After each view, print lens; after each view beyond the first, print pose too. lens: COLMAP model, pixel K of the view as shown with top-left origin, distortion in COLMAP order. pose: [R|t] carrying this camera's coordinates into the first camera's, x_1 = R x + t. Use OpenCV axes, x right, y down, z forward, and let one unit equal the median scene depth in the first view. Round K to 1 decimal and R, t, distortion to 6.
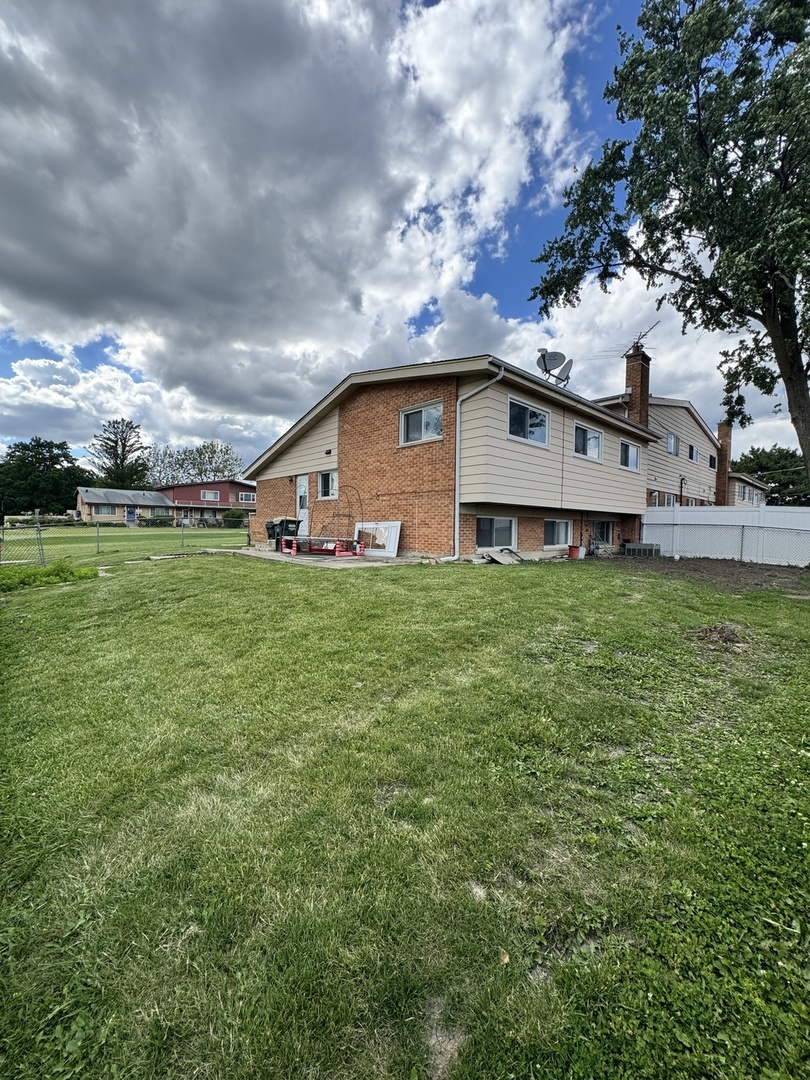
lens RADIAL K [[439.4, 0, 408.2], [0, 439.4, 546.9], [0, 0, 1]] dist [-0.006909, 0.002575]
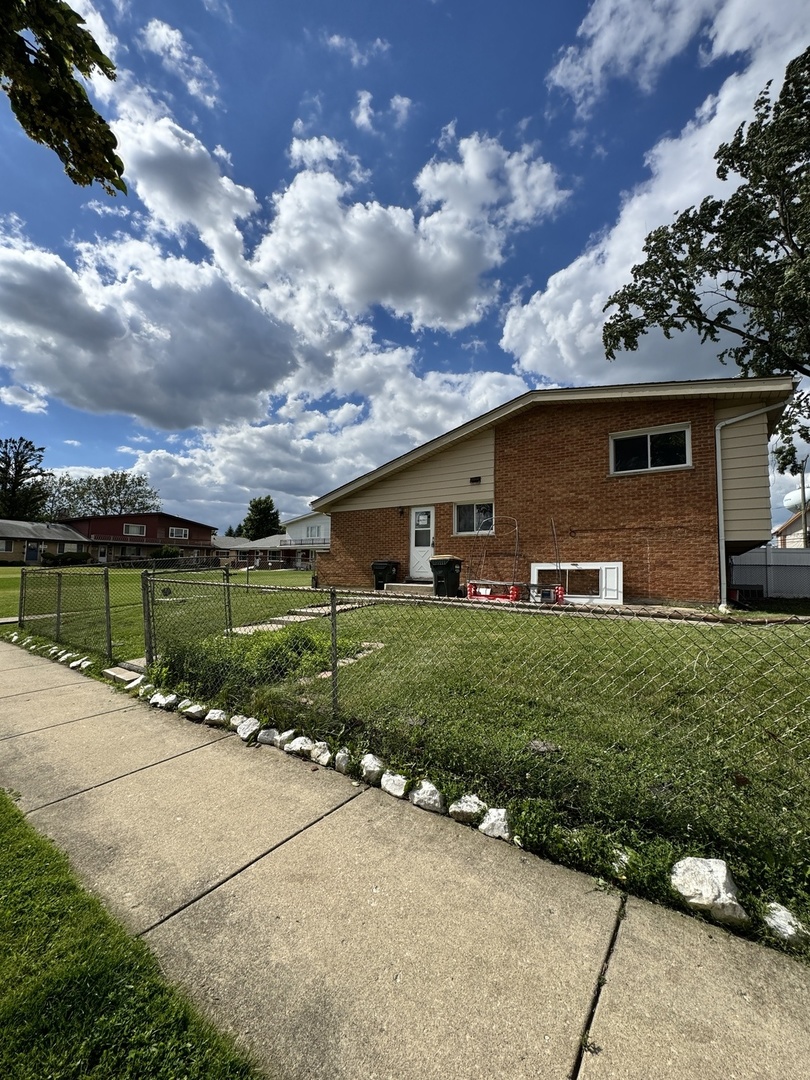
lens RADIAL K [[439.4, 0, 405.3], [0, 439.4, 545.5], [0, 0, 1]] dist [-0.006909, 0.002575]
pose [[0.977958, 0.010881, 0.208520, -0.483221], [0.008424, 0.995772, -0.091472, -0.013016], [-0.208633, 0.091213, 0.973731, 0.210361]]
